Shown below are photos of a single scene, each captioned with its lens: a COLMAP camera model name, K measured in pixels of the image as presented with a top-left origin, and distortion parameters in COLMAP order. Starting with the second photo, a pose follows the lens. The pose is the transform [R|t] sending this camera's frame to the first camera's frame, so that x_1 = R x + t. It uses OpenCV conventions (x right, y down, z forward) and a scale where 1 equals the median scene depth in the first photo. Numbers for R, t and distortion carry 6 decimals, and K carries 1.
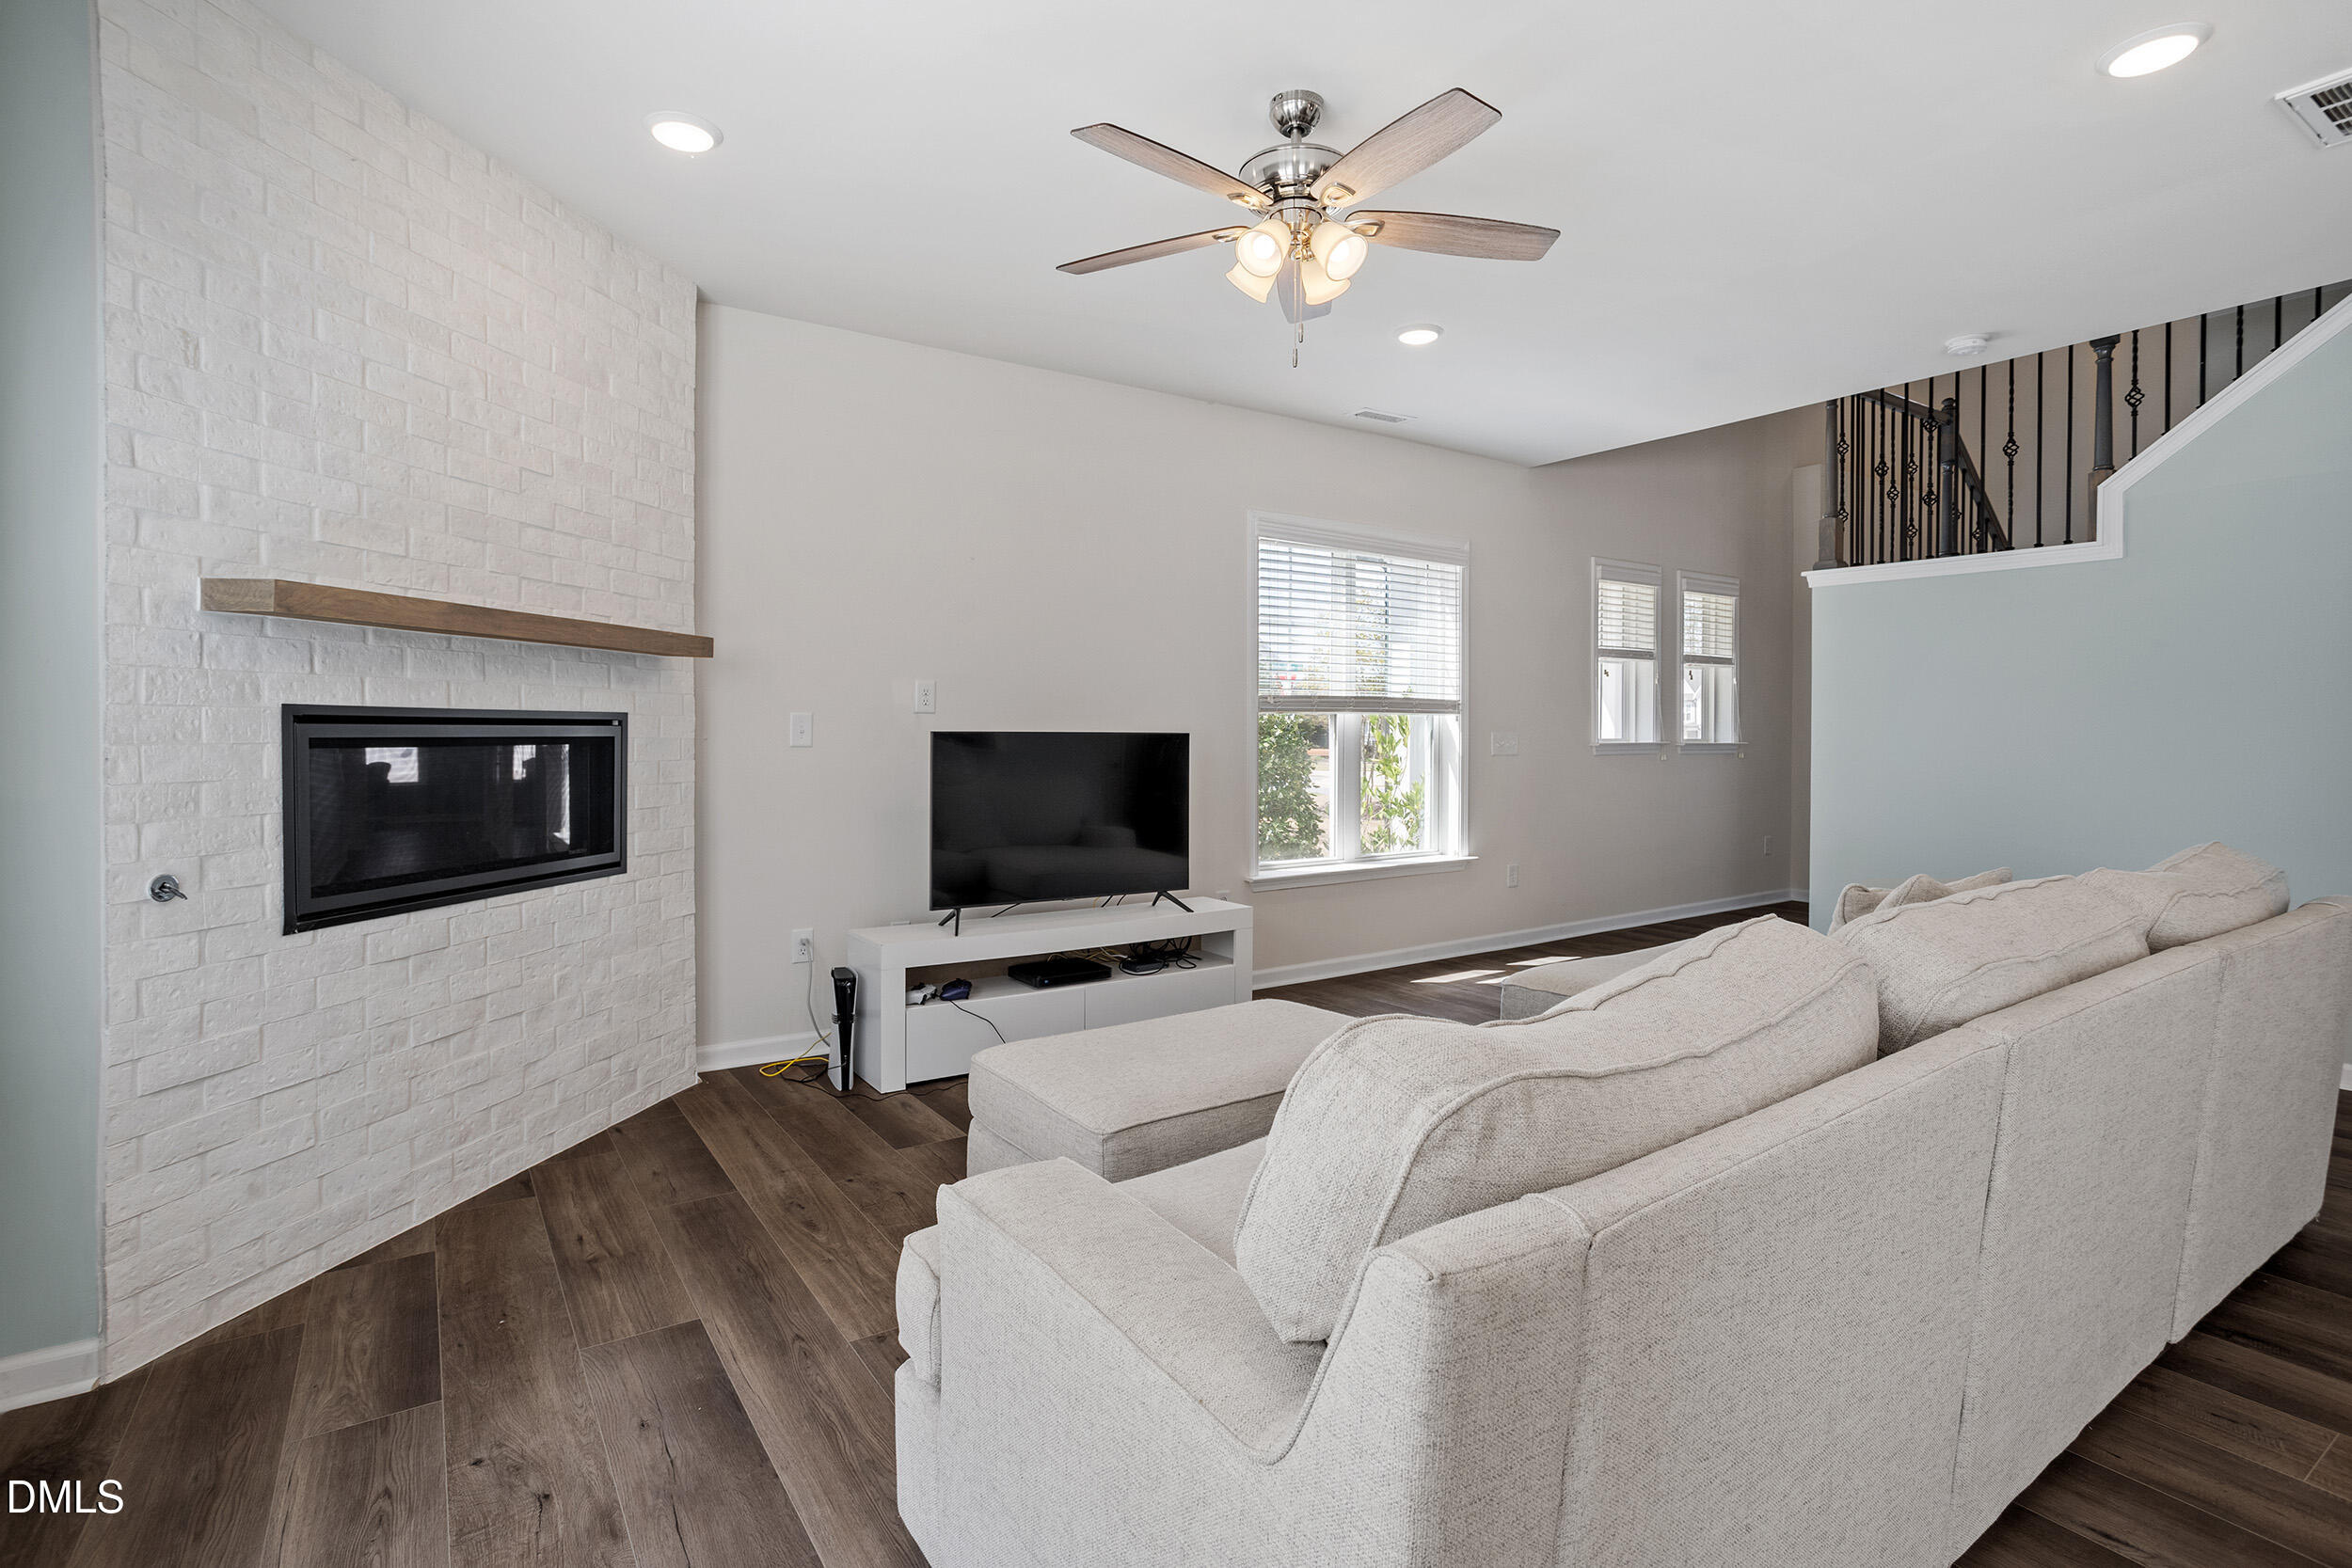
lens RADIAL K [[1134.2, 0, 1174.2], [0, 1134.2, 743.3], [0, 0, 1]] dist [-0.033550, 0.023196]
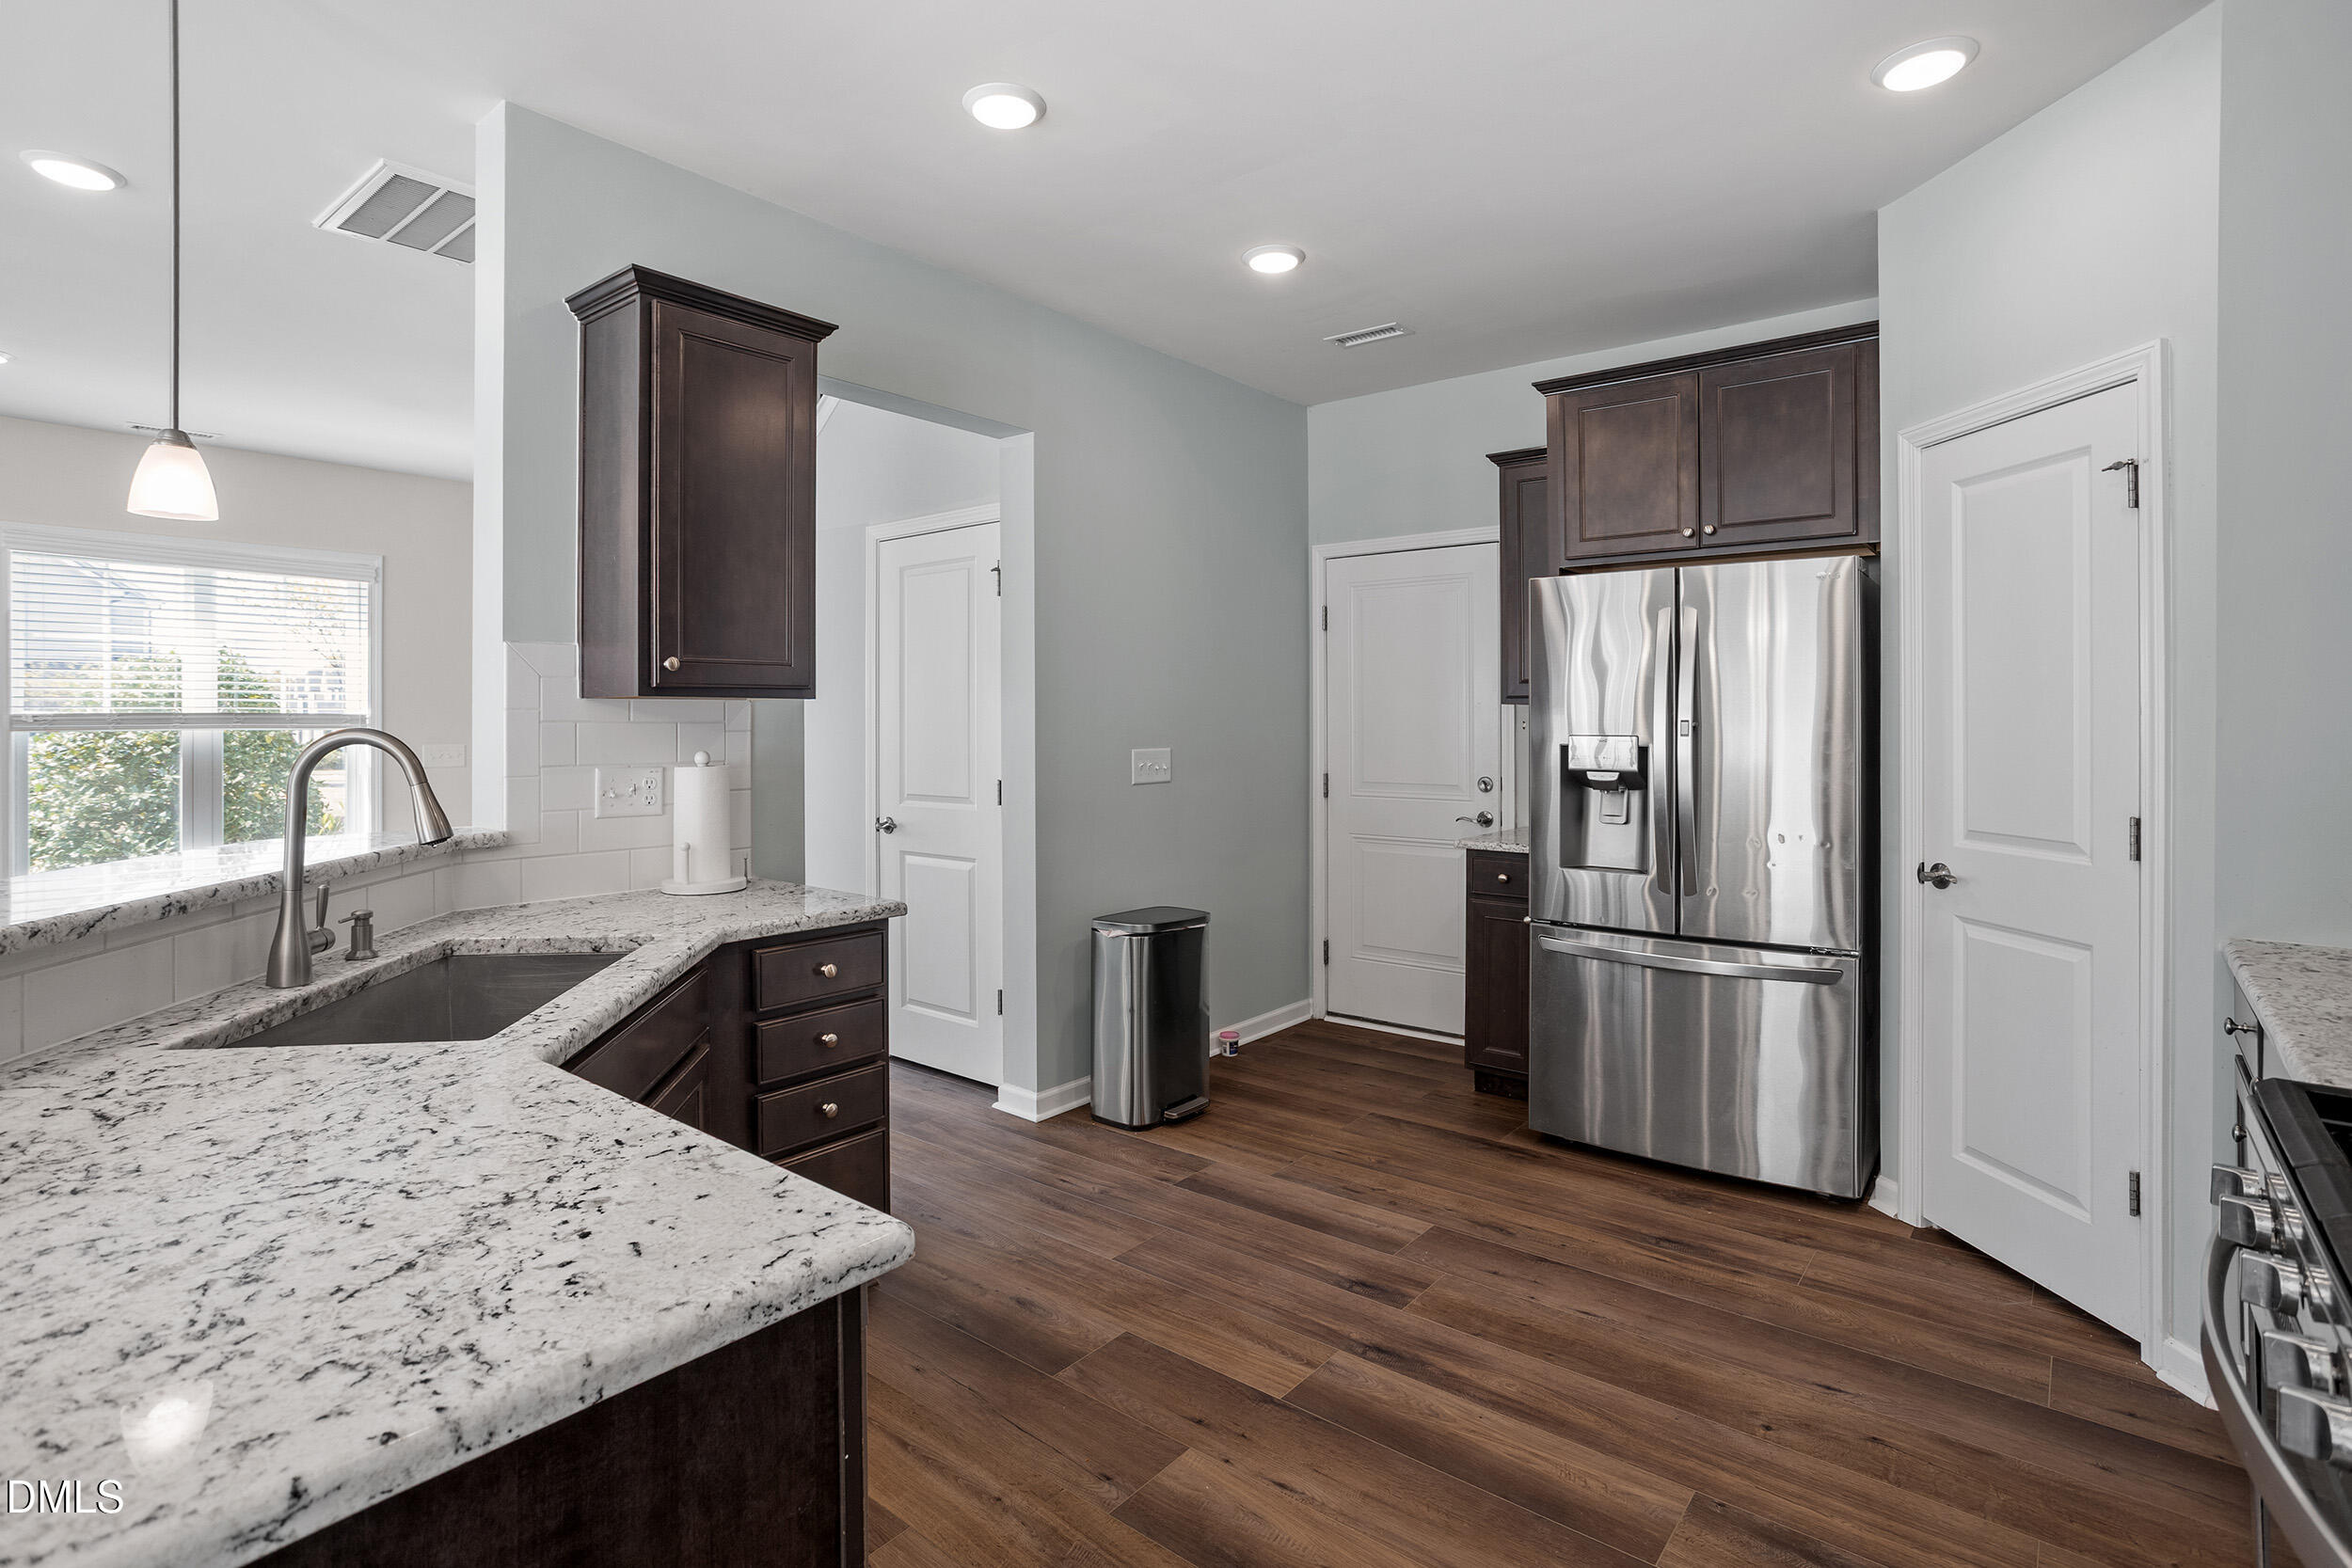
lens RADIAL K [[1134.2, 0, 1174.2], [0, 1134.2, 743.3], [0, 0, 1]] dist [-0.033550, 0.023196]
pose [[0.957731, -0.014009, 0.287325, 0.677117], [0.012603, 0.999898, 0.006744, -0.011370], [-0.287390, -0.002838, 0.957809, -0.165165]]
